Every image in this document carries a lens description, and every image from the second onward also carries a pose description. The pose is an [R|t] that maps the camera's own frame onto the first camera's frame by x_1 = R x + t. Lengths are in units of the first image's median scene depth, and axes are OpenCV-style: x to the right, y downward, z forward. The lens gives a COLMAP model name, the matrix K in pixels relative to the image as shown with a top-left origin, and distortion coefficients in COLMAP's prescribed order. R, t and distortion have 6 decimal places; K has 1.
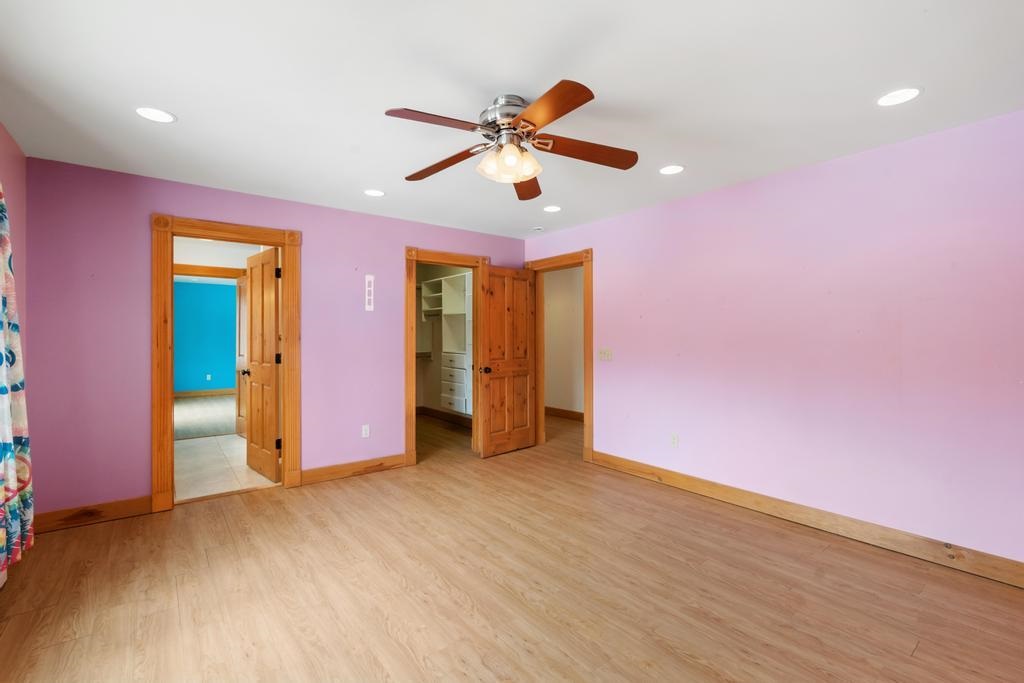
lens RADIAL K [[453.8, 0, 512.9], [0, 453.8, 337.1], [0, 0, 1]] dist [0.000716, -0.000450]
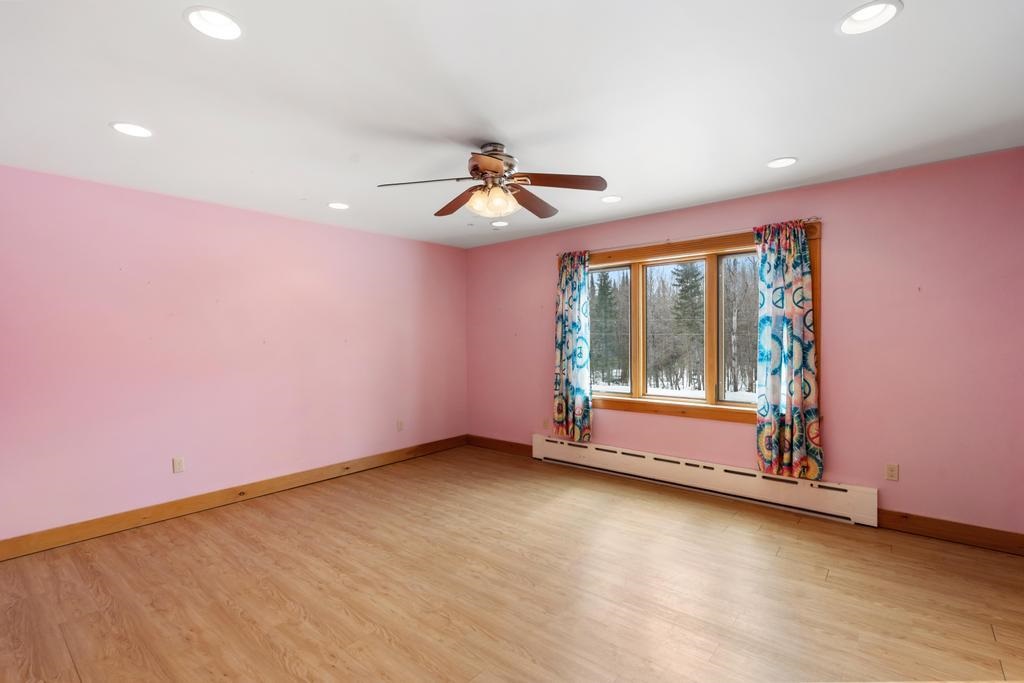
lens RADIAL K [[493.8, 0, 511.8], [0, 493.8, 342.5], [0, 0, 1]] dist [-0.003653, 0.000421]
pose [[-0.981925, 0.014359, -0.188723, 0.182820], [0.012407, 0.999857, 0.011525, -0.030314], [0.188862, 0.008975, -0.981963, 2.162038]]
